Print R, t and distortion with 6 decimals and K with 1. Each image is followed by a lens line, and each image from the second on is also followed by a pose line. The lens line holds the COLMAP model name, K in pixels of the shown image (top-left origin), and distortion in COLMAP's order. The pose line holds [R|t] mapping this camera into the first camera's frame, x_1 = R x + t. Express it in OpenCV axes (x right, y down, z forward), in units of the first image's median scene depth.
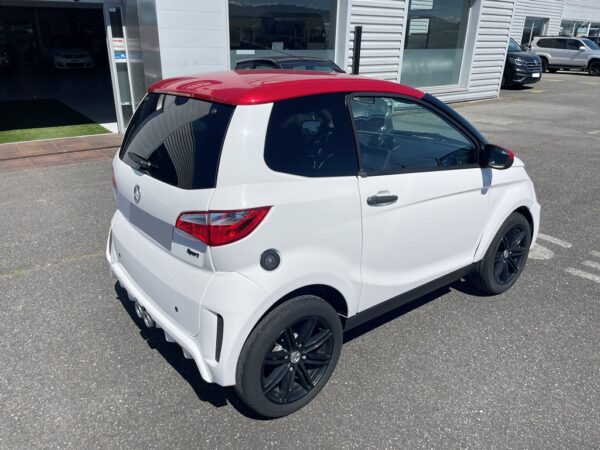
lens RADIAL K [[447.0, 0, 300.0], [0, 447.0, 225.0], [0, 0, 1]] dist [0.084208, -0.124464]
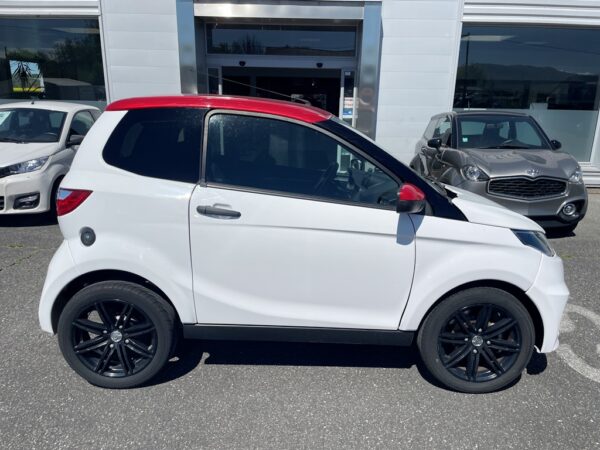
lens RADIAL K [[447.0, 0, 300.0], [0, 447.0, 225.0], [0, 0, 1]] dist [0.084208, -0.124464]
pose [[0.785817, 0.156551, -0.598318, 0.223480], [-0.237182, 0.969746, -0.057774, -0.003294], [0.571172, 0.187311, 0.799173, 0.072255]]
